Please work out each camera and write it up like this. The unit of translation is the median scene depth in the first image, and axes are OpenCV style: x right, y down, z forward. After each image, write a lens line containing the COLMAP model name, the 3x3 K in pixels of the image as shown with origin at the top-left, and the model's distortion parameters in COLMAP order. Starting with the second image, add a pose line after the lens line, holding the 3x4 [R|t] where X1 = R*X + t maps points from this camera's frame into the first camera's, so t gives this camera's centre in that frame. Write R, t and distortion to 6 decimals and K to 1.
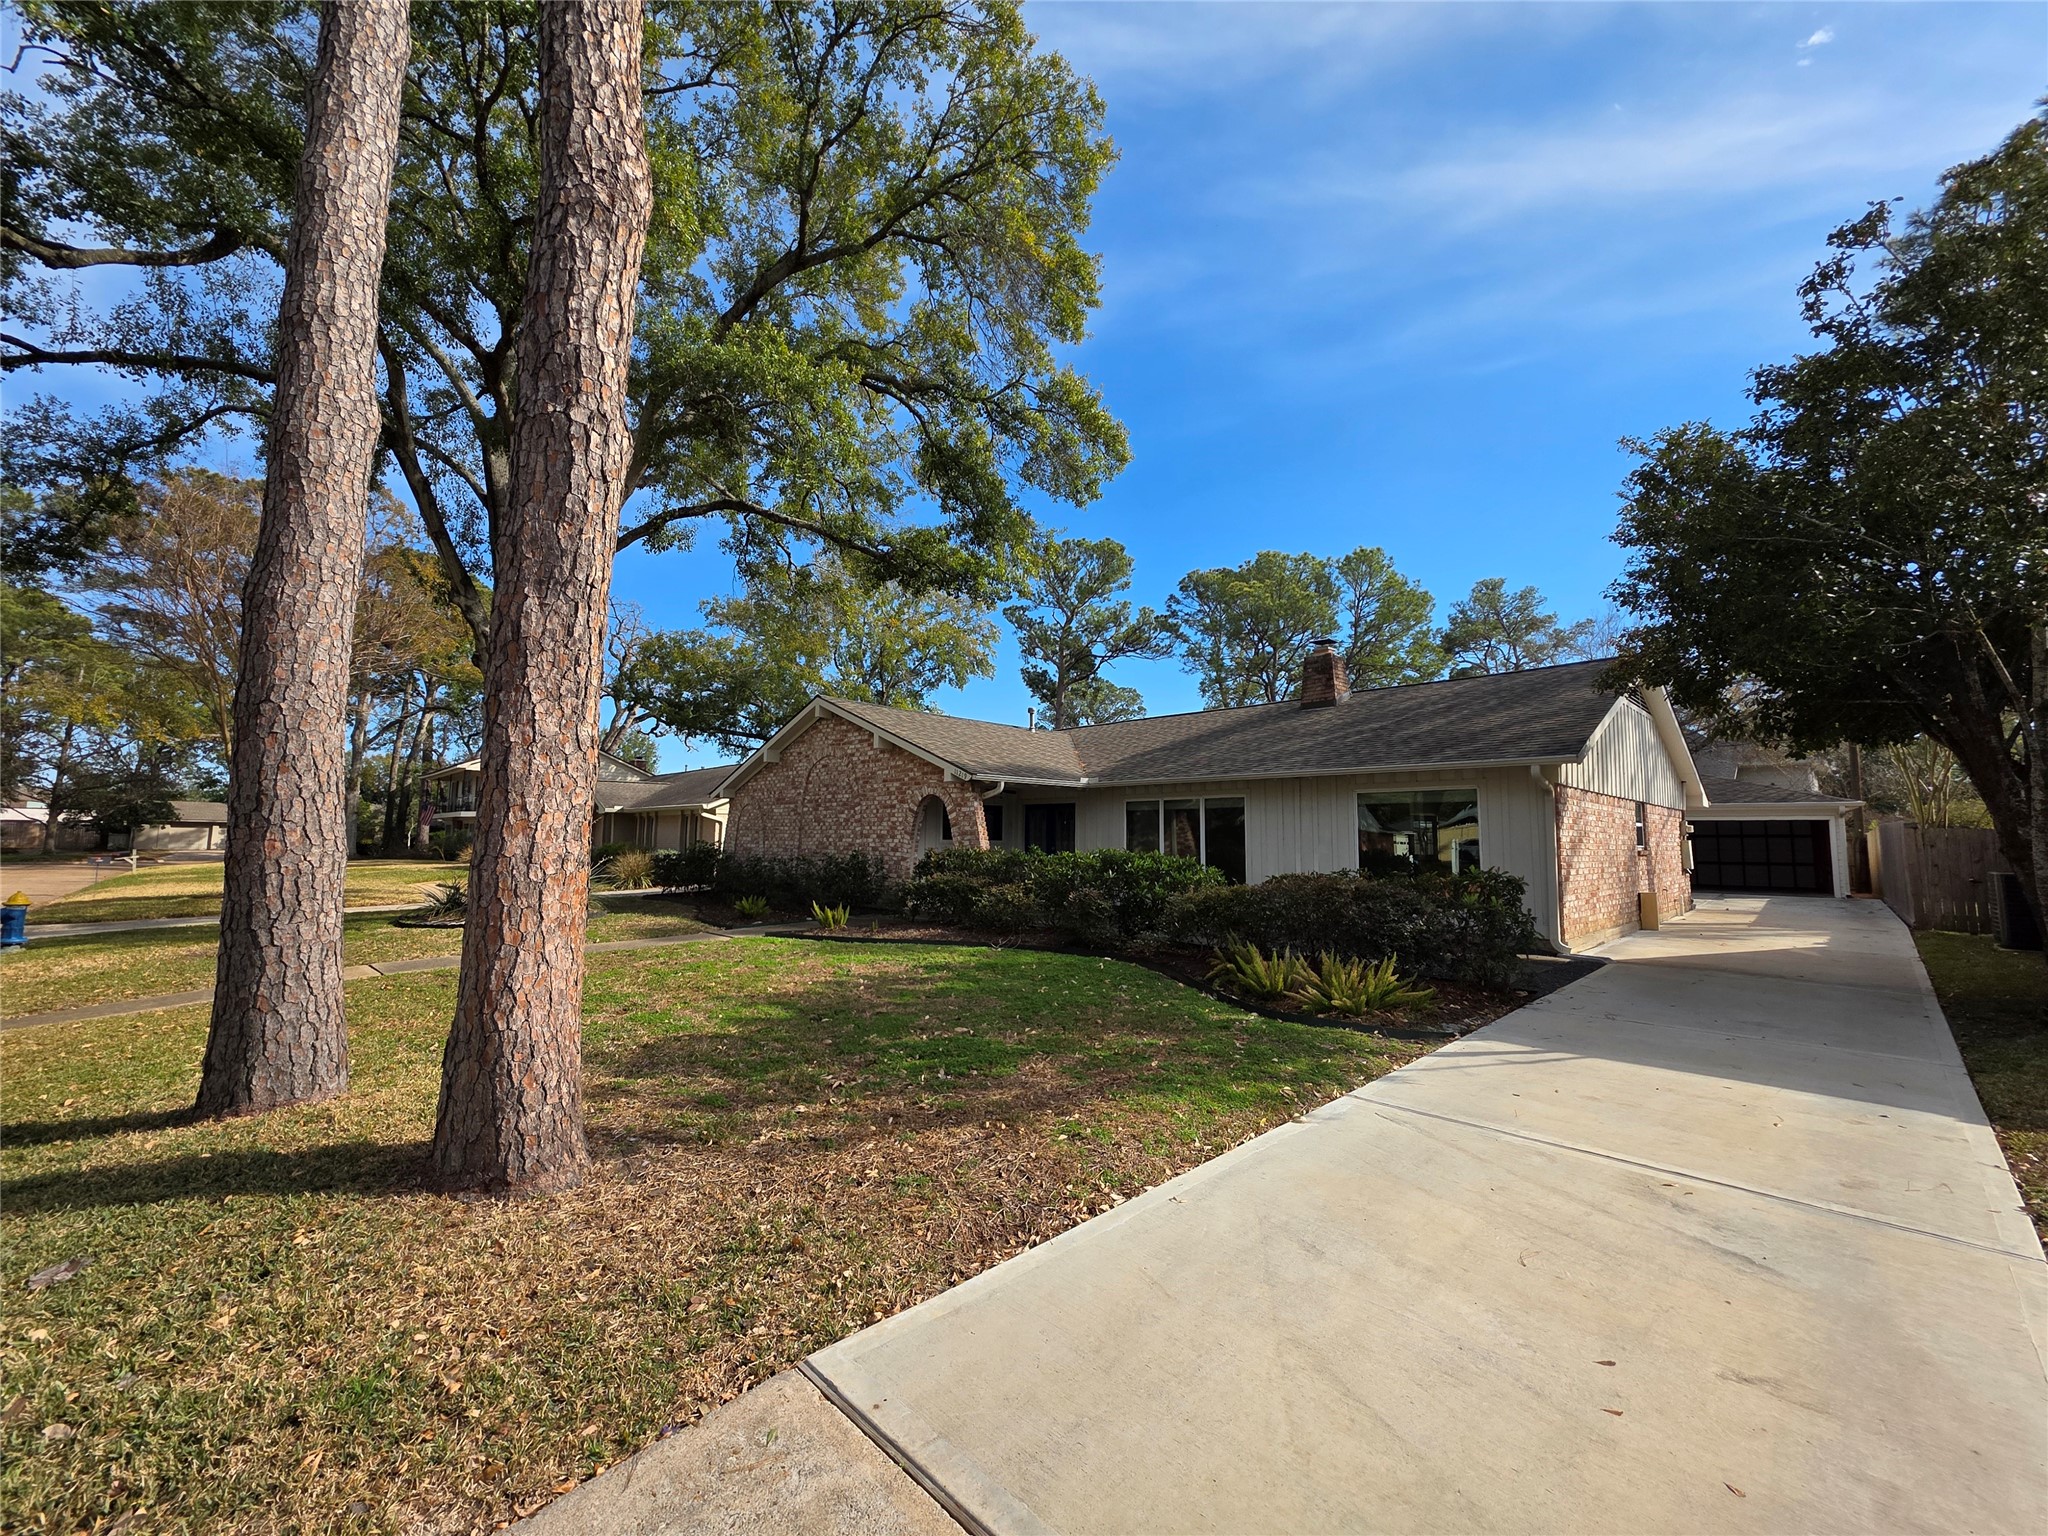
lens RADIAL K [[807.3, 0, 1022.1], [0, 807.3, 754.1], [0, 0, 1]] dist [0.000616, -0.000126]
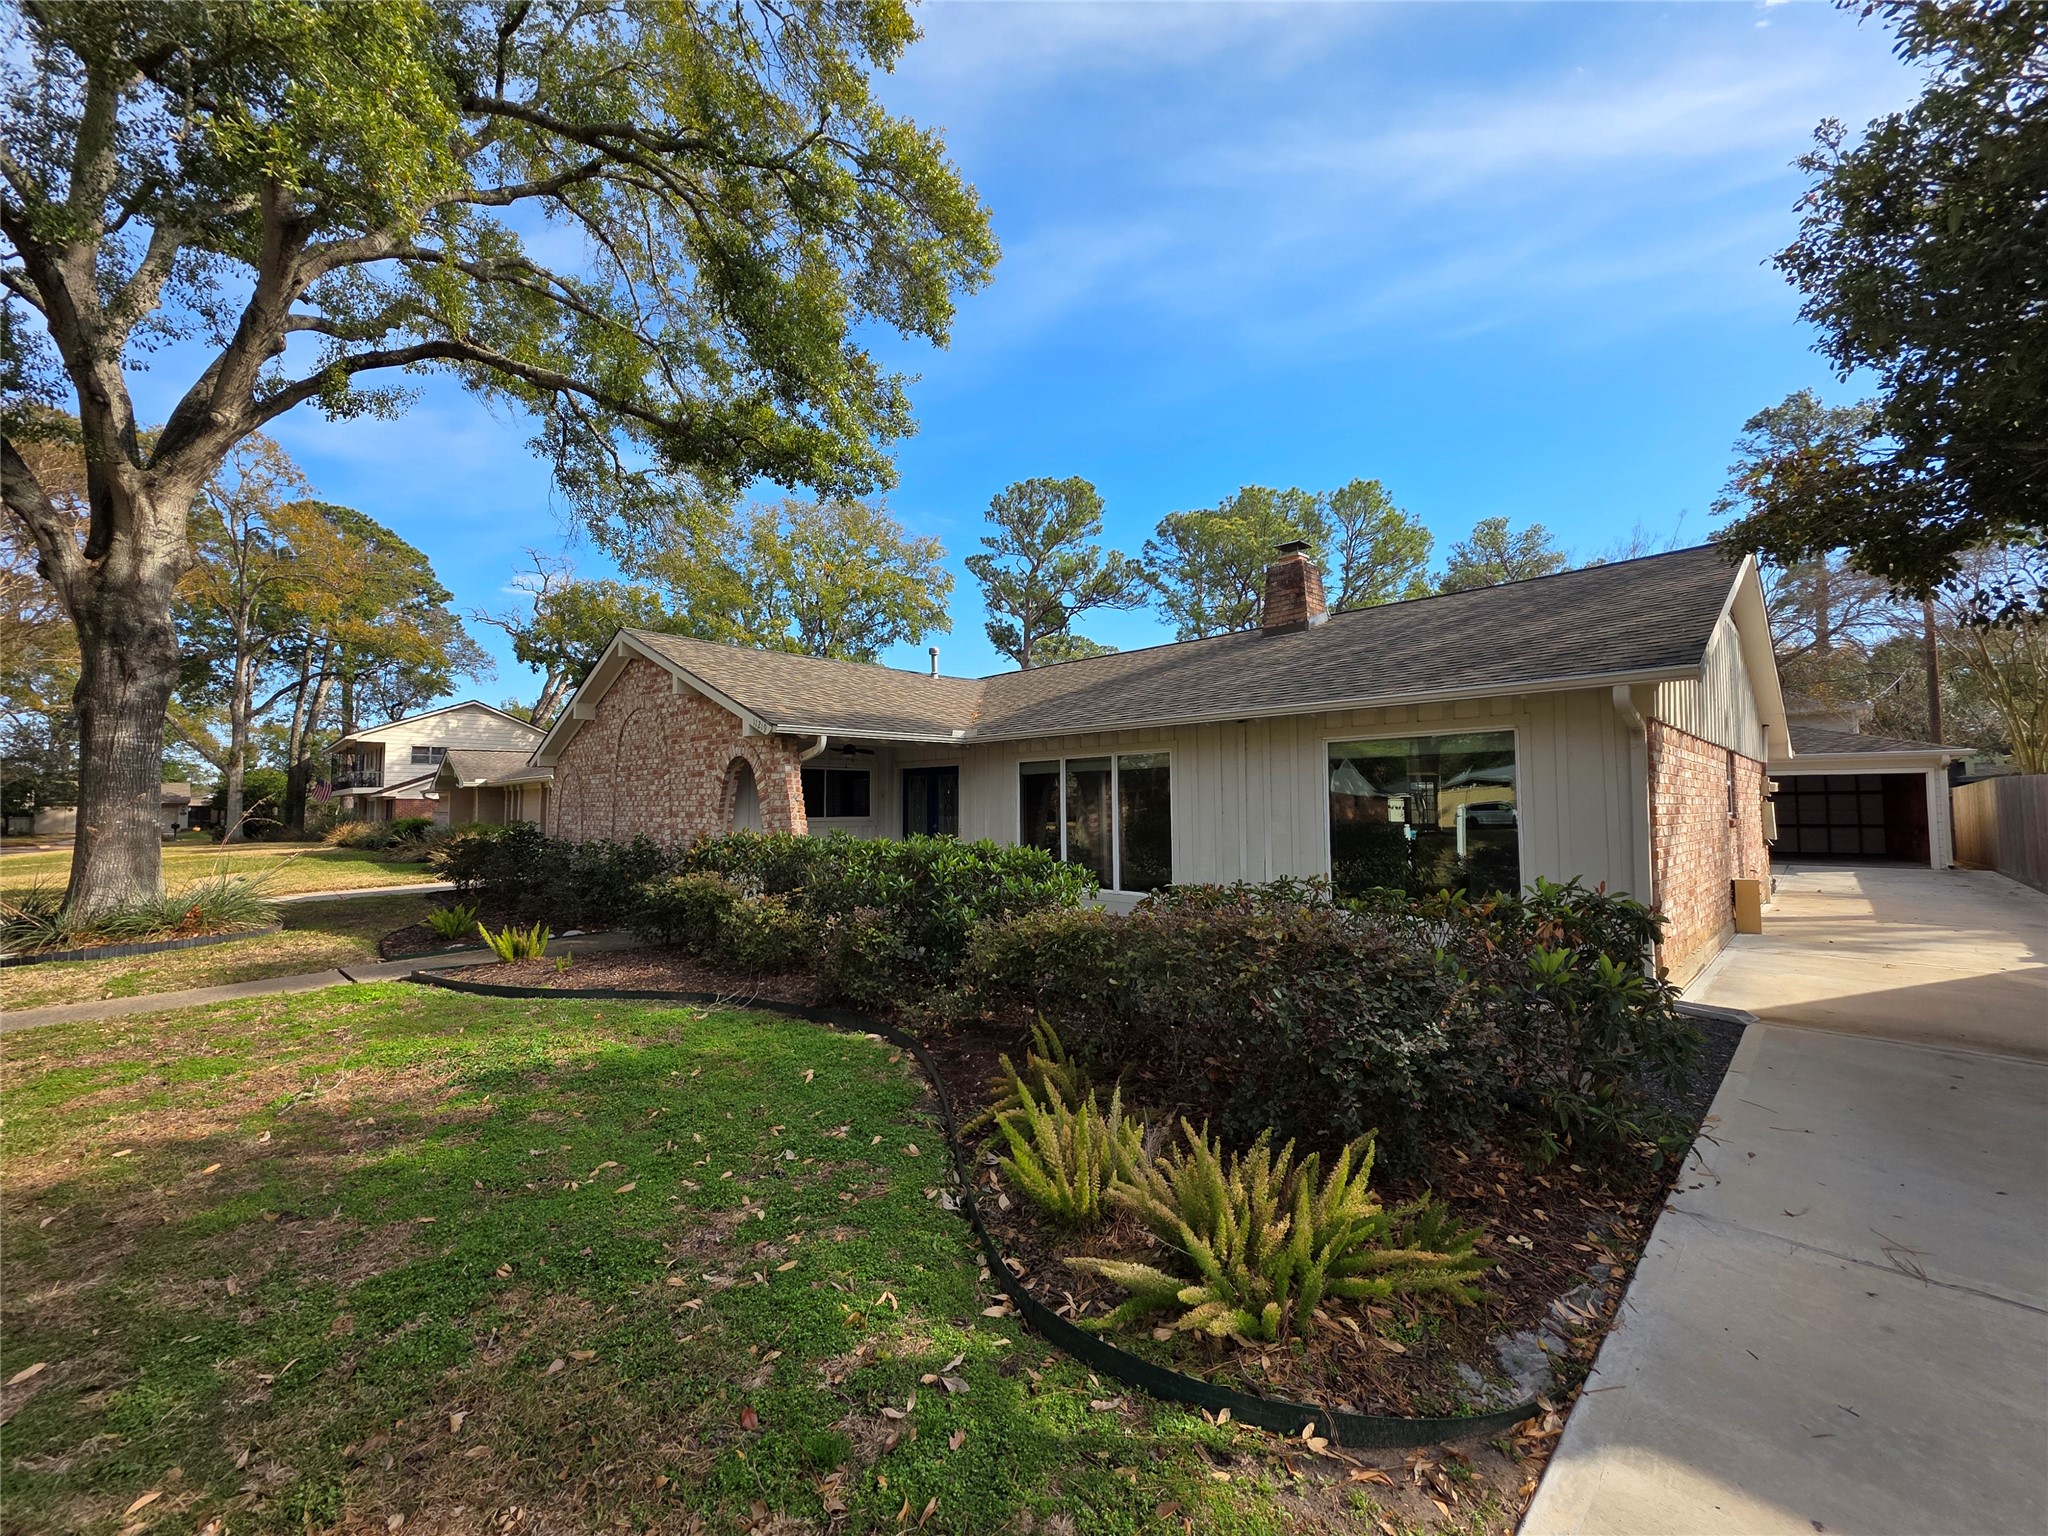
lens RADIAL K [[807.3, 0, 1023.6], [0, 807.3, 753.1], [0, 0, 1]] dist [0.000616, -0.000126]
pose [[0.999859, -0.015874, 0.005436, 0.111068], [0.015640, 0.999049, 0.040692, 0.018077], [-0.006077, -0.040601, 0.999157, 0.233294]]
